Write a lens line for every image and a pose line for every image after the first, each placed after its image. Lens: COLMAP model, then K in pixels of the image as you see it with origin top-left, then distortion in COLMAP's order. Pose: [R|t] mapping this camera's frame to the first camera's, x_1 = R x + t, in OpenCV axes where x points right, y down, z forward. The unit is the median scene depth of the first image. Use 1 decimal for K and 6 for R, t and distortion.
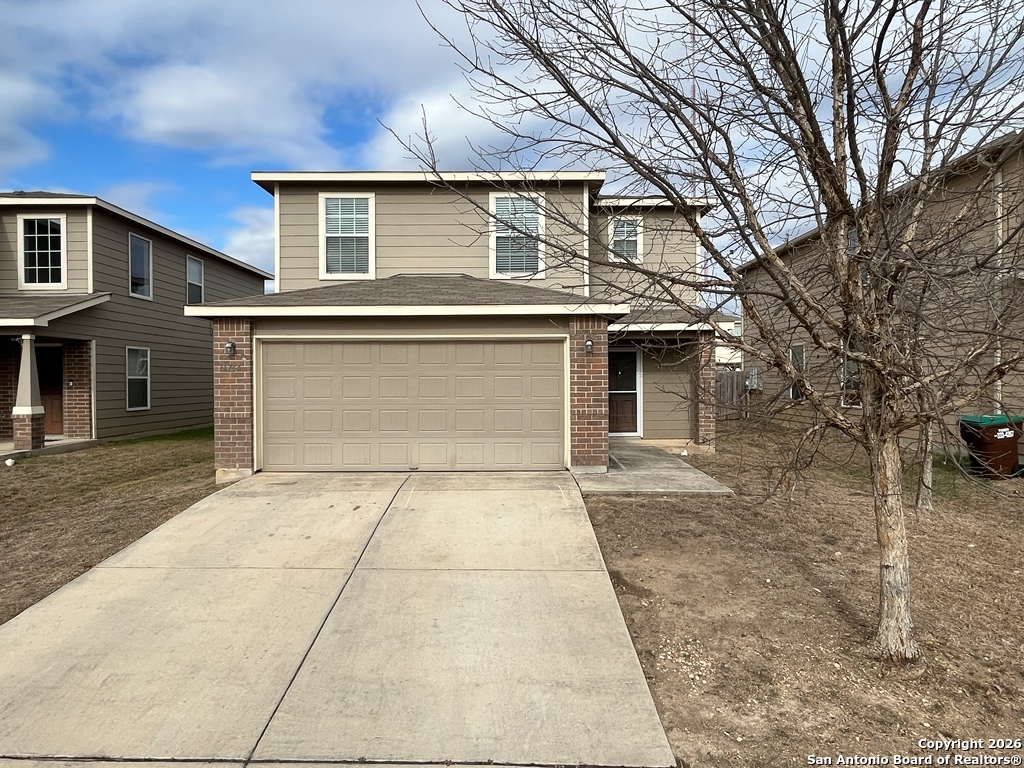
lens RADIAL K [[610.9, 0, 513.6], [0, 610.9, 382.6], [0, 0, 1]] dist [-0.003821, -0.000266]
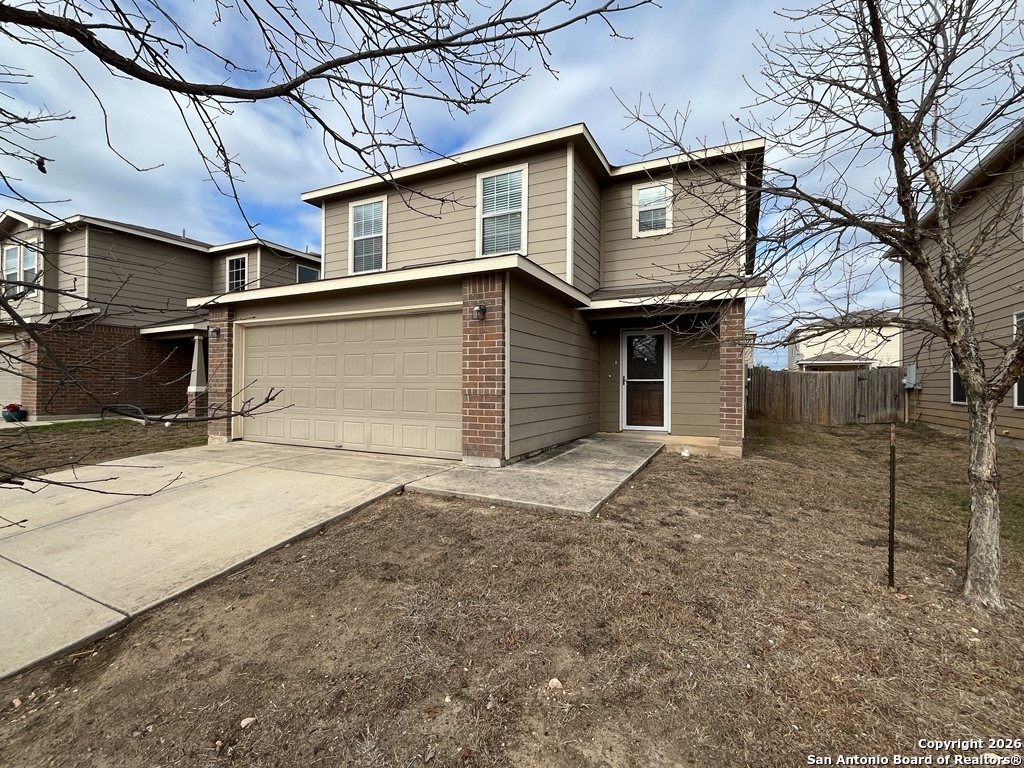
lens RADIAL K [[461.0, 0, 518.1], [0, 461.0, 386.1], [0, 0, 1]] dist [0.000236, -0.000409]
pose [[0.897921, 0.009969, -0.440044, 0.444354], [-0.012530, 0.999917, -0.002916, 0.041139], [0.439978, 0.008132, 0.897972, 0.459288]]
